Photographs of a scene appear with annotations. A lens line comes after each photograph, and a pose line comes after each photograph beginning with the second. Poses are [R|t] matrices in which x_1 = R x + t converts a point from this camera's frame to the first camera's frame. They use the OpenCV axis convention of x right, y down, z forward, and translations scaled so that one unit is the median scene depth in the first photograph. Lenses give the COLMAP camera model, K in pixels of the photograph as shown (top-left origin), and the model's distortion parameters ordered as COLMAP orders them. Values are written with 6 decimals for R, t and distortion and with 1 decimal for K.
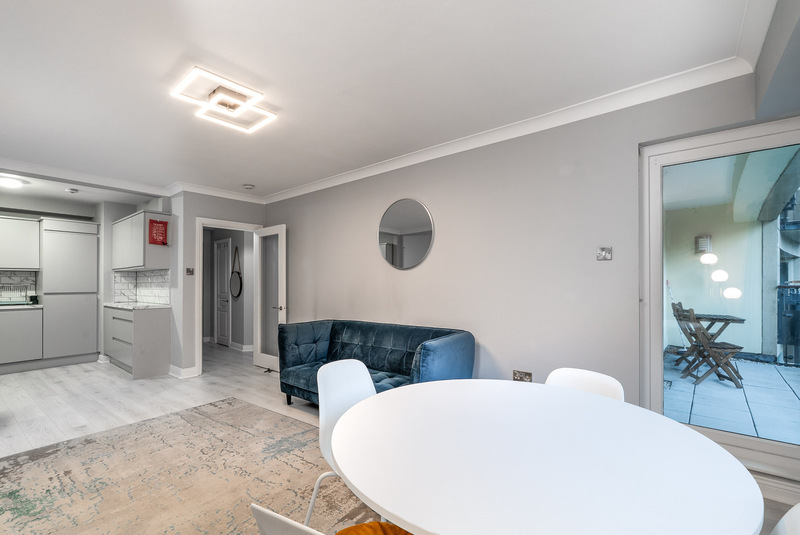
lens RADIAL K [[361.2, 0, 404.9], [0, 361.2, 282.1], [0, 0, 1]] dist [0.002392, -0.001151]
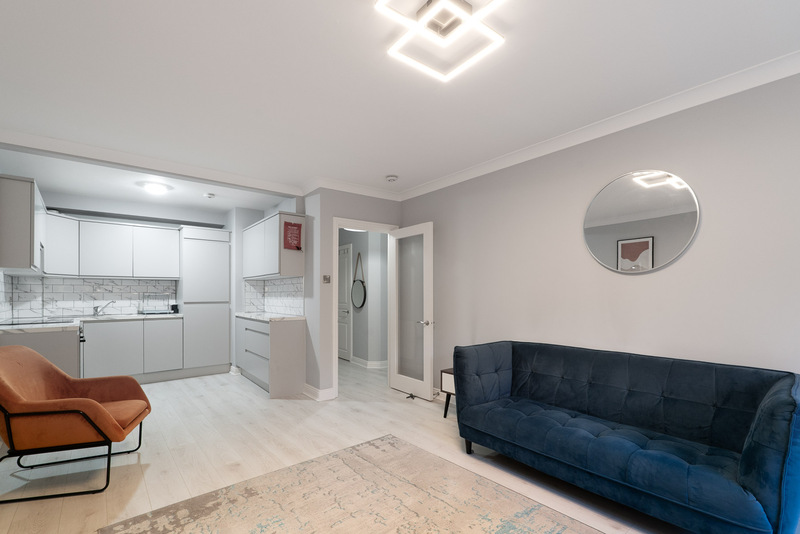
lens RADIAL K [[361.2, 0, 401.9], [0, 361.2, 294.2], [0, 0, 1]] dist [0.002392, -0.001151]
pose [[0.977199, 0.003658, -0.212295, -0.239020], [-0.002555, 0.999982, 0.005470, 0.001902], [0.212311, -0.004803, 0.977190, 0.187803]]
